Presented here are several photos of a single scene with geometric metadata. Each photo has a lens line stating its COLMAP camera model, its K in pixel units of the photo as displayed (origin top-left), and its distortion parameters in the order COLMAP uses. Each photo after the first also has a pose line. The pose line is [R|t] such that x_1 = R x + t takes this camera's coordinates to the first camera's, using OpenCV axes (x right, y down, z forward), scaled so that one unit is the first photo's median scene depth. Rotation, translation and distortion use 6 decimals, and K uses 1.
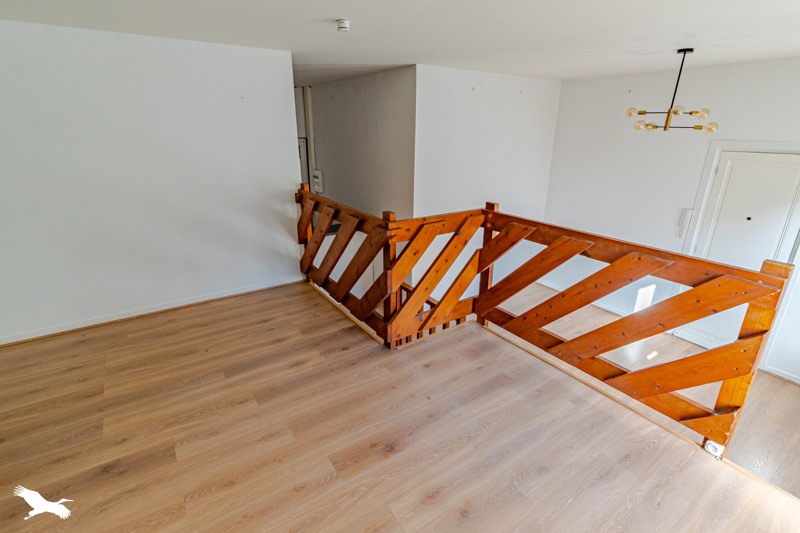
lens RADIAL K [[396.5, 0, 403.3], [0, 396.5, 262.3], [0, 0, 1]] dist [-0.000148, -0.002239]
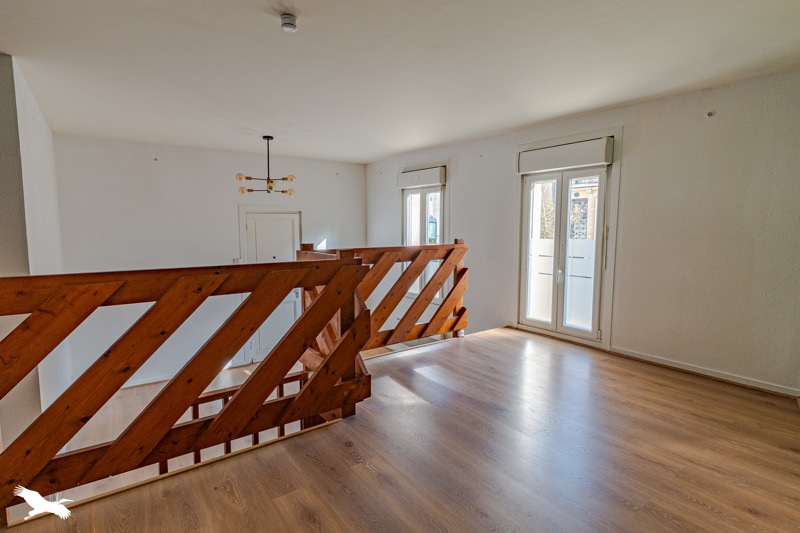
lens RADIAL K [[396.5, 0, 403.3], [0, 396.5, 262.3], [0, 0, 1]] dist [-0.000148, -0.002239]
pose [[-0.055730, -0.096763, 0.993746, -0.774857], [0.318197, 0.941675, 0.109537, -0.130352], [-0.946385, 0.322311, -0.021690, 0.754960]]
